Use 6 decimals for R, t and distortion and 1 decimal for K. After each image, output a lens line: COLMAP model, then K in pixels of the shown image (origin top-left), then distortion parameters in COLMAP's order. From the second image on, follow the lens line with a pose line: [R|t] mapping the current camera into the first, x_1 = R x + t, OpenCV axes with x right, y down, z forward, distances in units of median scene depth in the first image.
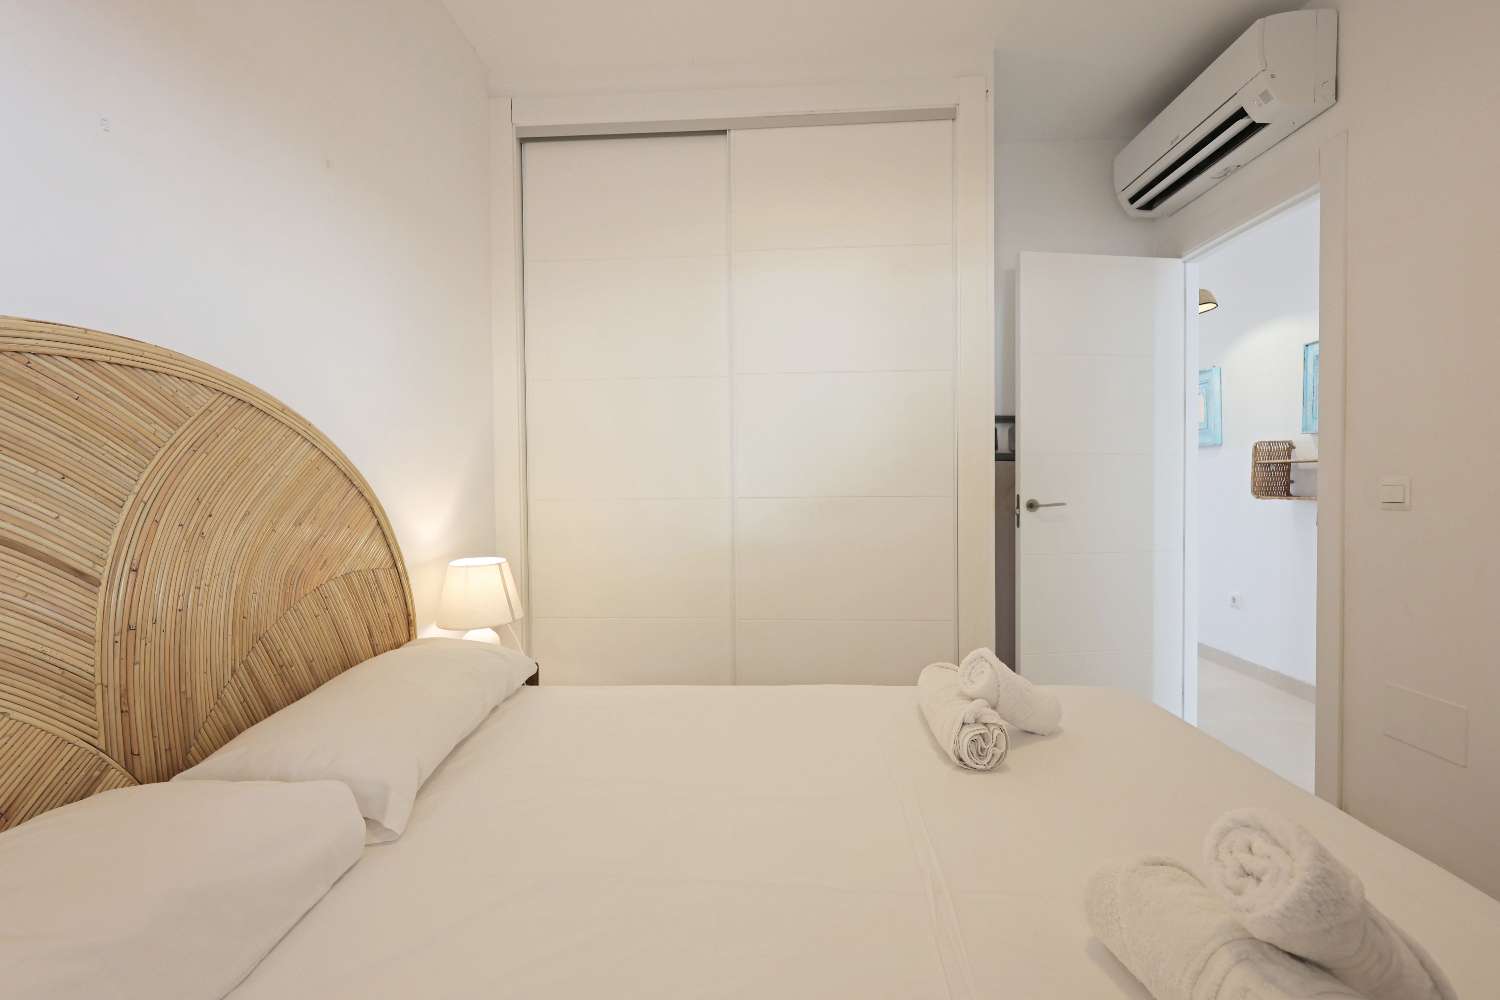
lens RADIAL K [[646.5, 0, 751.8], [0, 646.5, 499.0], [0, 0, 1]] dist [0.001156, 0.000139]
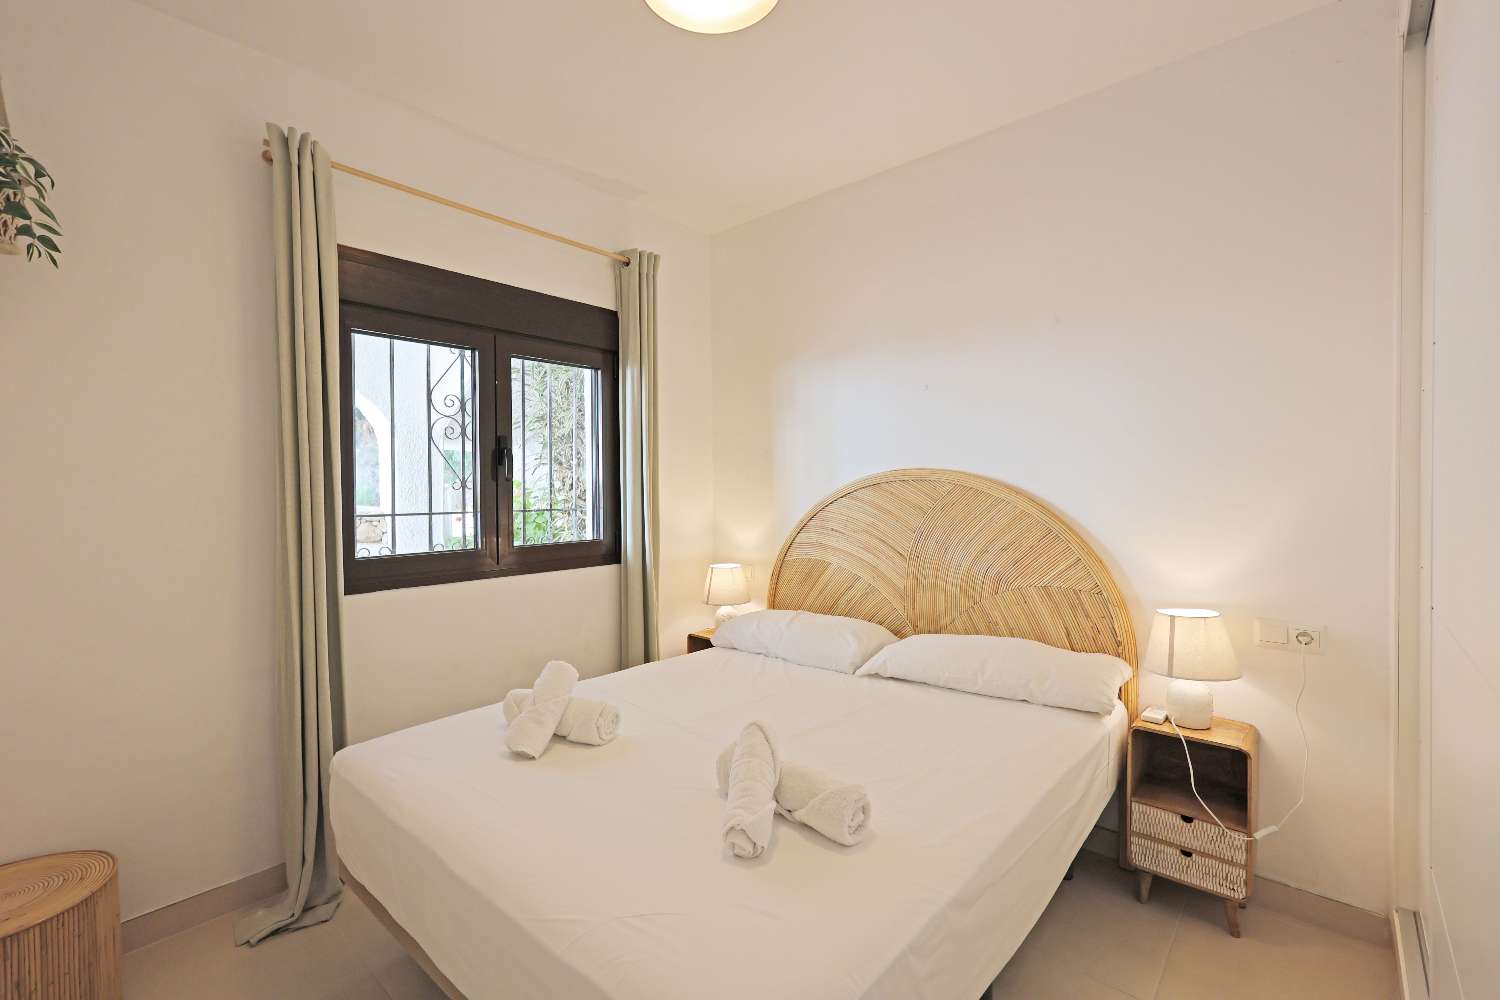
lens RADIAL K [[646.5, 0, 751.8], [0, 646.5, 499.0], [0, 0, 1]] dist [0.001156, 0.000139]
pose [[-0.627929, 0.024803, -0.777875, 1.116900], [-0.005784, 0.999316, 0.036533, -0.160810], [0.778249, 0.027440, -0.627356, 1.559248]]
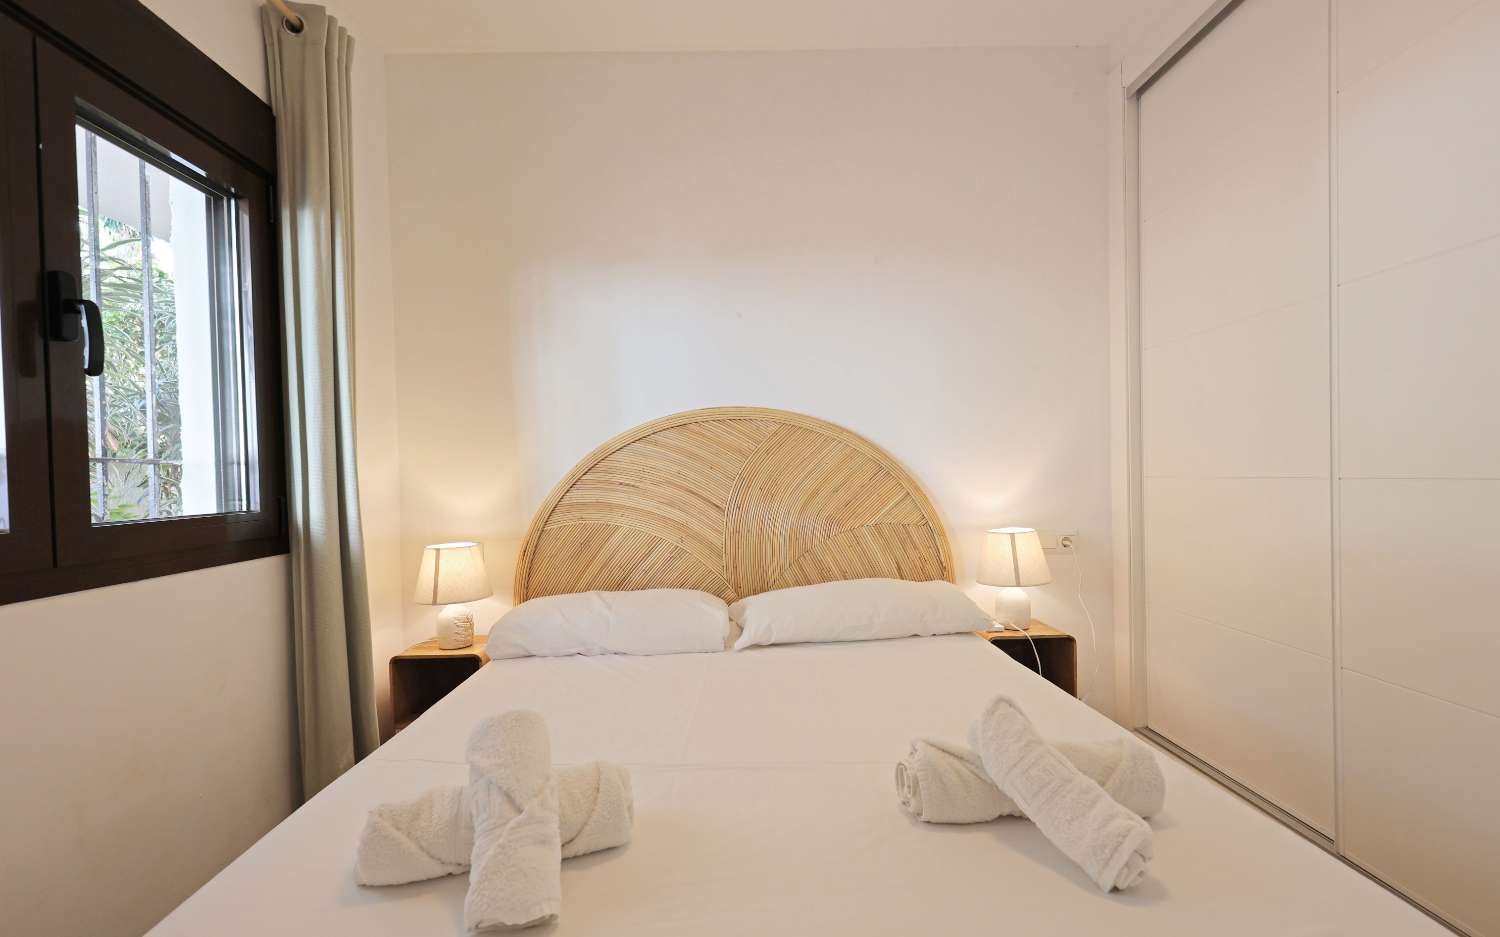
lens RADIAL K [[649.6, 0, 746.3], [0, 649.6, 484.7], [0, 0, 1]] dist [0.001221, 0.000121]
pose [[0.065823, 0.024503, -0.997530, 1.000988], [0.002992, 0.999689, 0.024754, -0.021086], [0.997827, -0.004614, 0.065730, 0.641901]]
